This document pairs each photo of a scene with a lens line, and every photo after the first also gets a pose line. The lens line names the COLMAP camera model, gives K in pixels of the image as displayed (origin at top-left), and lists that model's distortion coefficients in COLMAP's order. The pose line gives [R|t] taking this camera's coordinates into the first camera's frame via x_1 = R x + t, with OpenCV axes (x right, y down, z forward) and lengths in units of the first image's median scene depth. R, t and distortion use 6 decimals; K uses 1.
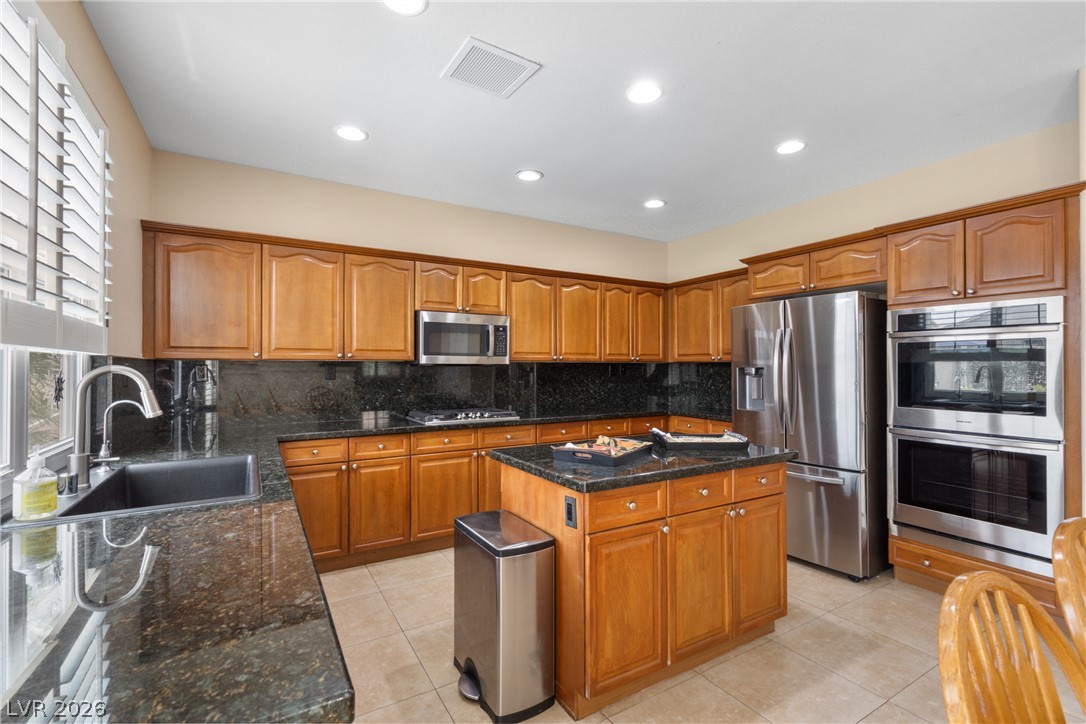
lens RADIAL K [[487.1, 0, 545.3], [0, 487.1, 364.2], [0, 0, 1]] dist [0.009637, -0.001836]
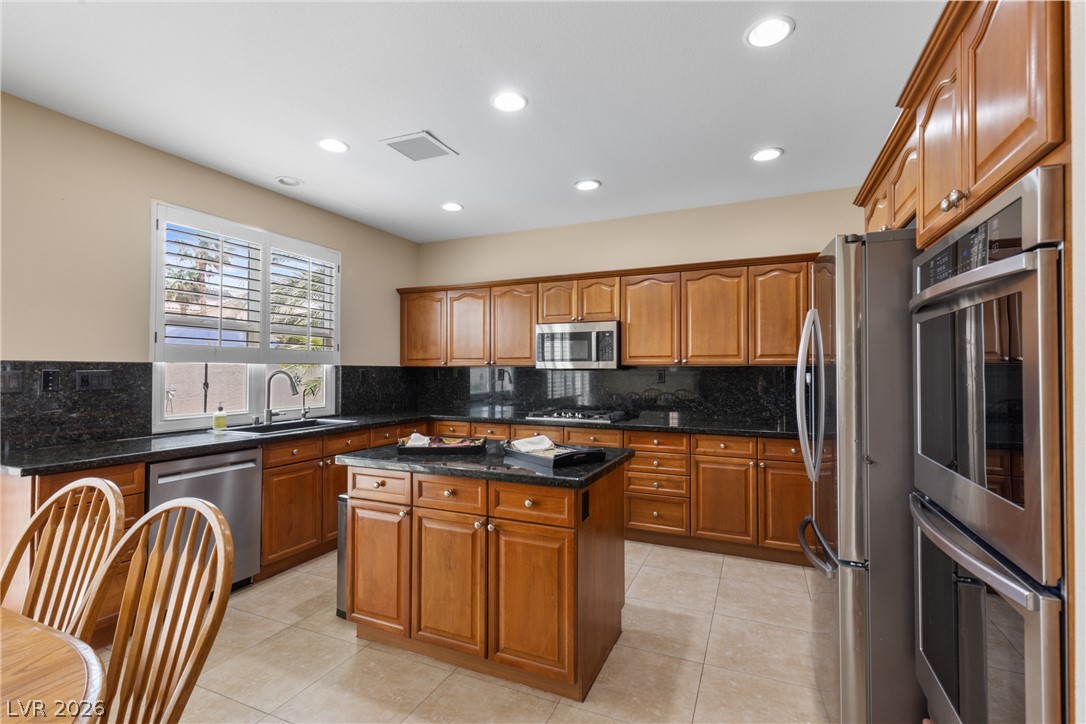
lens RADIAL K [[487.1, 0, 546.6], [0, 487.1, 361.2], [0, 0, 1]] dist [0.009637, -0.001836]
pose [[0.579324, -0.016734, -0.814925, 0.672648], [0.004631, 0.999841, -0.017239, 0.001230], [0.815084, 0.006213, 0.579309, 0.298252]]
